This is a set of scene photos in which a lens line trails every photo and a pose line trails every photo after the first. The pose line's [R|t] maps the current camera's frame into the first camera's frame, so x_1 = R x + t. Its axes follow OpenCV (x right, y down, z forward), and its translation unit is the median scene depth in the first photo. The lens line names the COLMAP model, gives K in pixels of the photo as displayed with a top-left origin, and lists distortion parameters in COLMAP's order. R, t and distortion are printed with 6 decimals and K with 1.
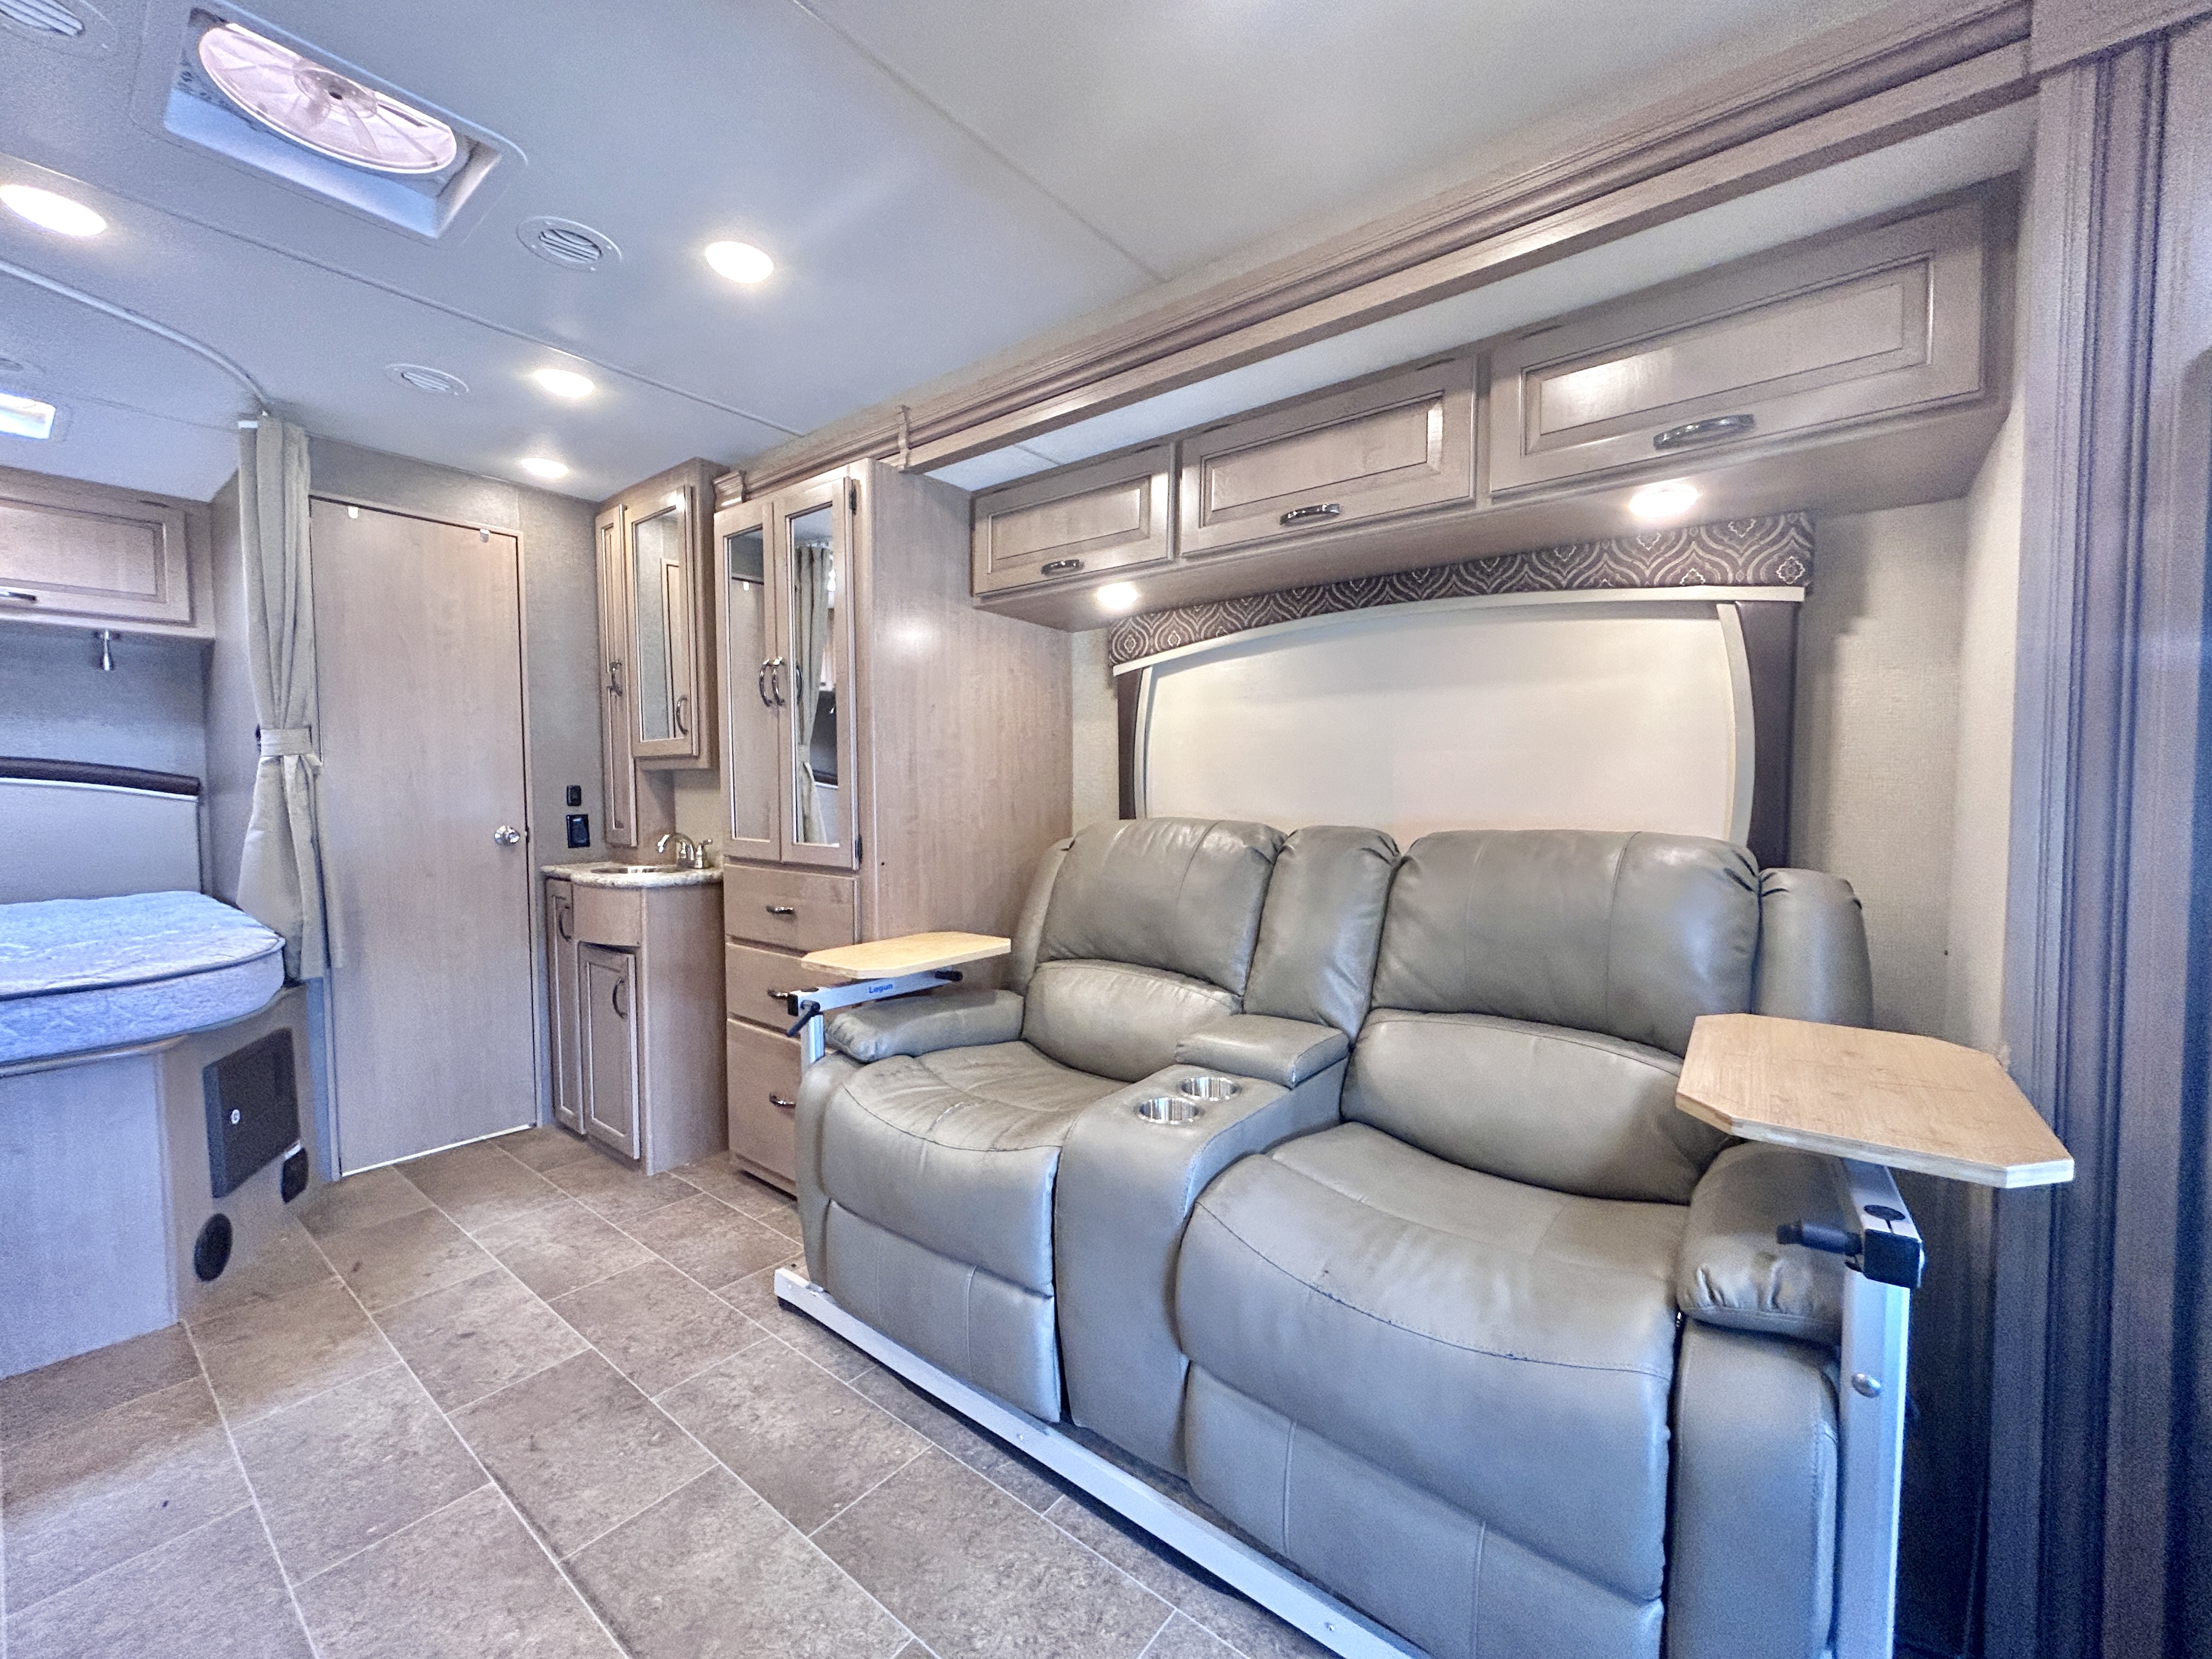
lens RADIAL K [[891.6, 0, 1102.0], [0, 891.6, 827.1], [0, 0, 1]] dist [0.000236, -0.000060]
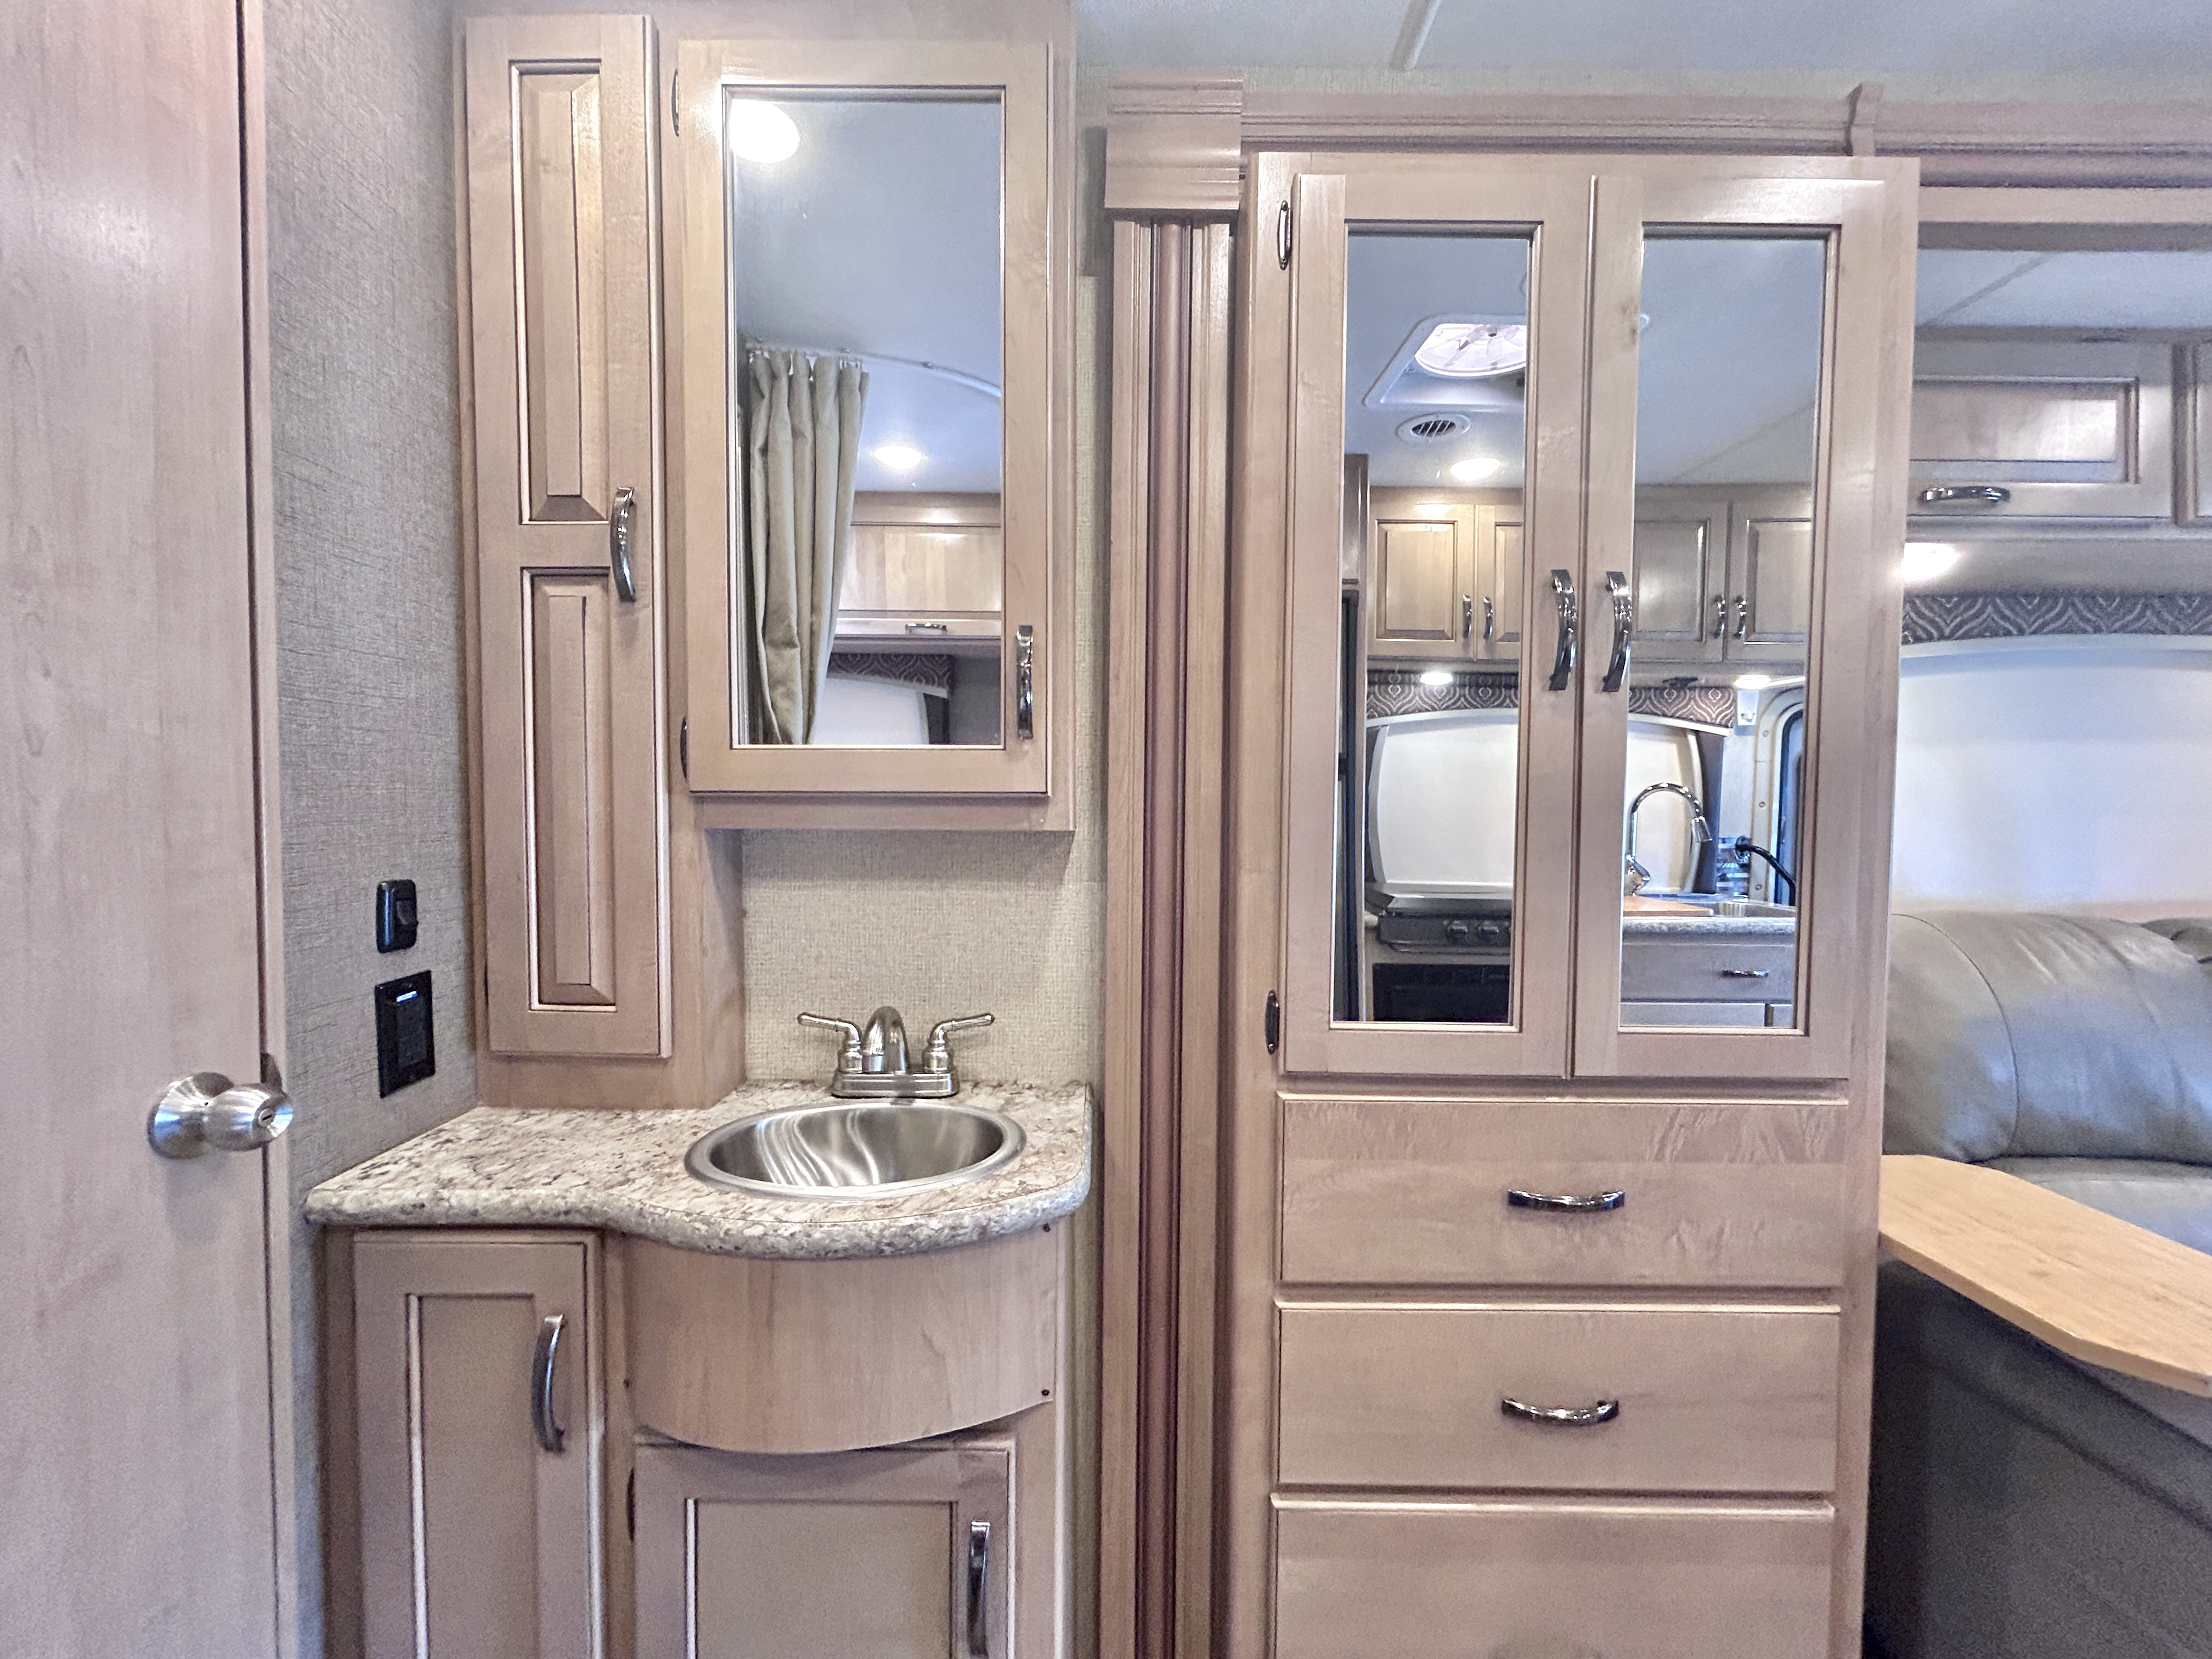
lens RADIAL K [[921.2, 0, 1104.4], [0, 921.2, 831.7], [0, 0, 1]] dist [-0.003563, -0.000523]
pose [[0.782838, -0.007349, 0.622182, -0.848332], [0.022511, 0.999610, -0.016517, -0.074479], [-0.621818, 0.026936, 0.782699, 0.875595]]
